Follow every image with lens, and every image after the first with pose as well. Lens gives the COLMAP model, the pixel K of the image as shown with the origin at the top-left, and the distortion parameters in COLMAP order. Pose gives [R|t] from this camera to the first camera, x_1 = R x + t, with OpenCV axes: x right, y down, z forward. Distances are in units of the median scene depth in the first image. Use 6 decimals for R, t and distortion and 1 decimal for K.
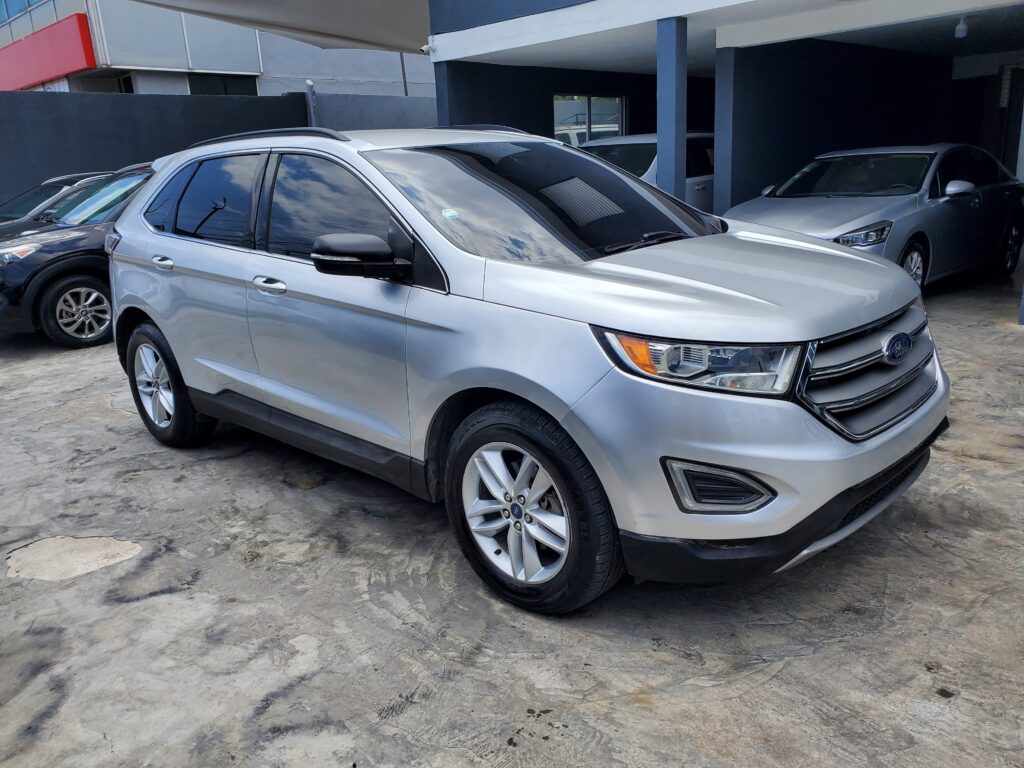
lens RADIAL K [[804.0, 0, 515.9], [0, 804.0, 390.3], [0, 0, 1]] dist [-0.000444, 0.030777]
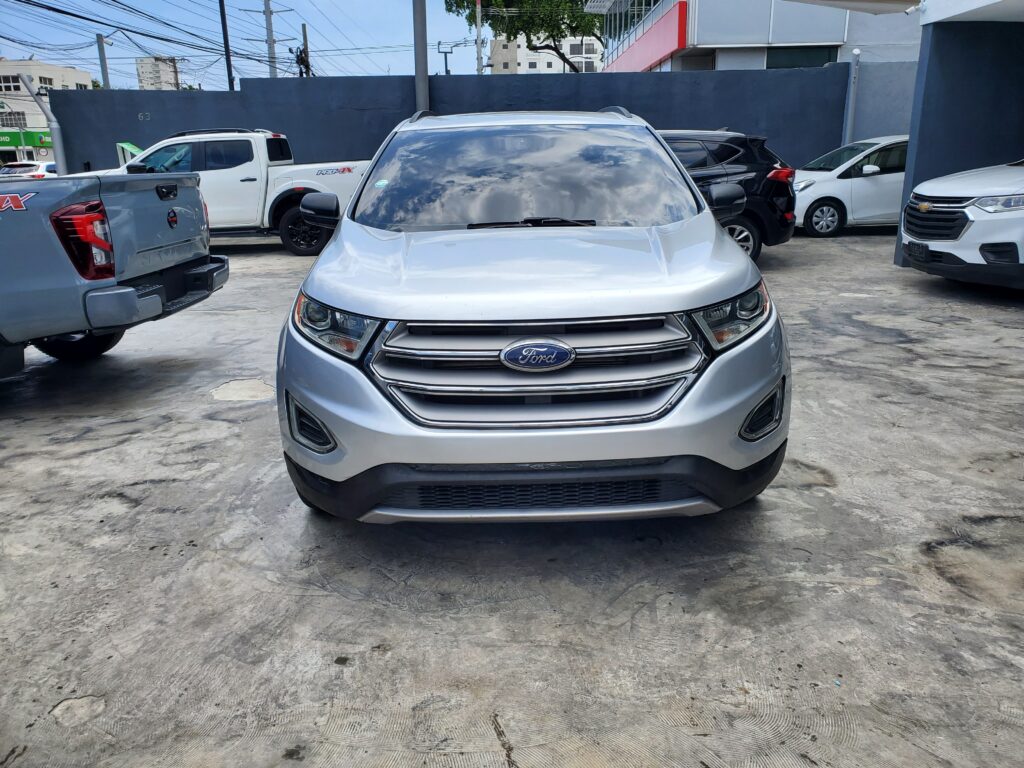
lens RADIAL K [[804.0, 0, 514.5], [0, 804.0, 376.3], [0, 0, 1]] dist [-0.000444, 0.030777]
pose [[0.697577, 0.225324, -0.680159, 0.830166], [-0.212184, 0.971651, 0.104272, -0.089690], [0.684372, 0.071581, 0.725611, 0.231702]]
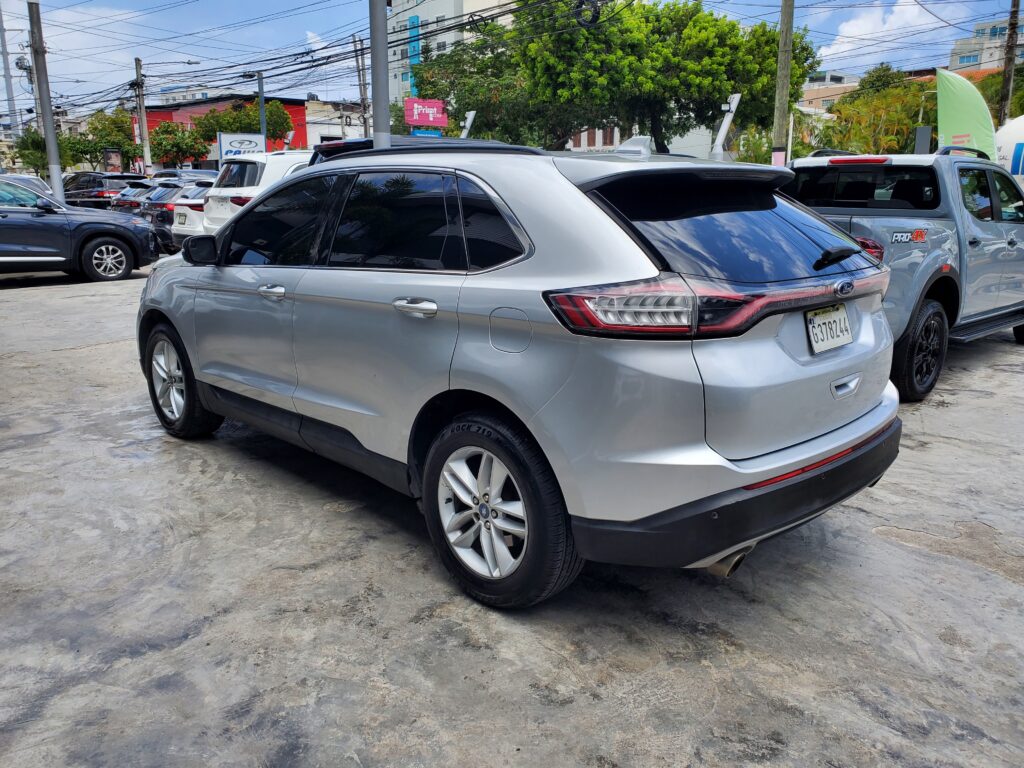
lens RADIAL K [[804.0, 0, 515.8], [0, 804.0, 386.8], [0, 0, 1]] dist [-0.000444, 0.030777]
pose [[-0.998333, 0.039109, 0.042439, -0.310732], [0.055070, 0.865496, 0.497879, -0.678019], [-0.017259, 0.499387, -0.866207, 2.389898]]
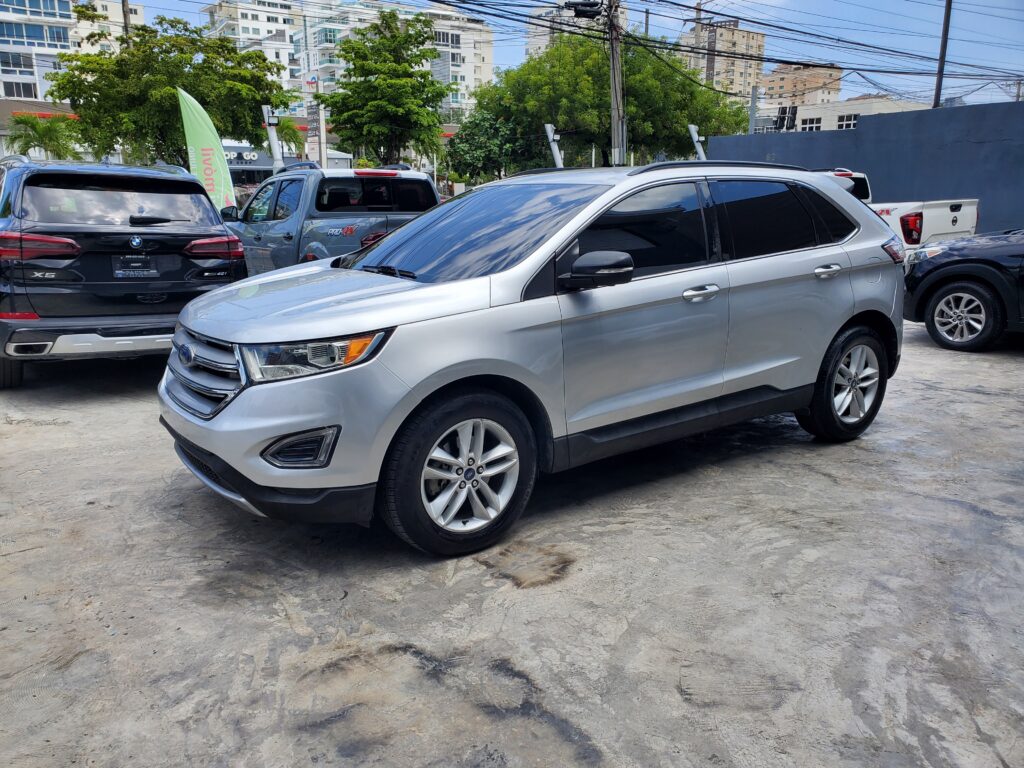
lens RADIAL K [[804.0, 0, 505.3], [0, 804.0, 385.8], [0, 0, 1]] dist [-0.000444, 0.030777]
pose [[-0.196767, 0.275371, -0.940985, 1.250019], [-0.252702, 0.913078, 0.320046, -0.432085], [0.947325, 0.300764, -0.110076, 1.269460]]
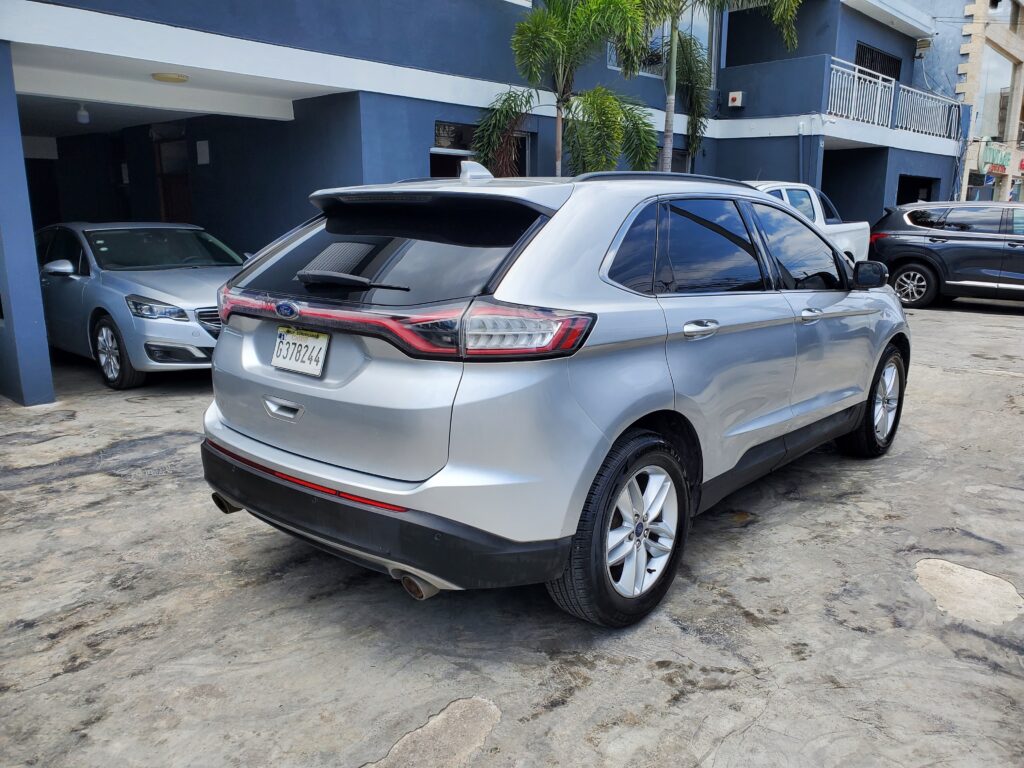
lens RADIAL K [[804.0, 0, 516.6], [0, 804.0, 383.5], [0, 0, 1]] dist [-0.000444, 0.030777]
pose [[-0.047268, -0.156297, 0.986578, -1.432358], [0.275060, 0.947461, 0.163278, -0.340771], [-0.960264, 0.279086, -0.001794, 1.431385]]
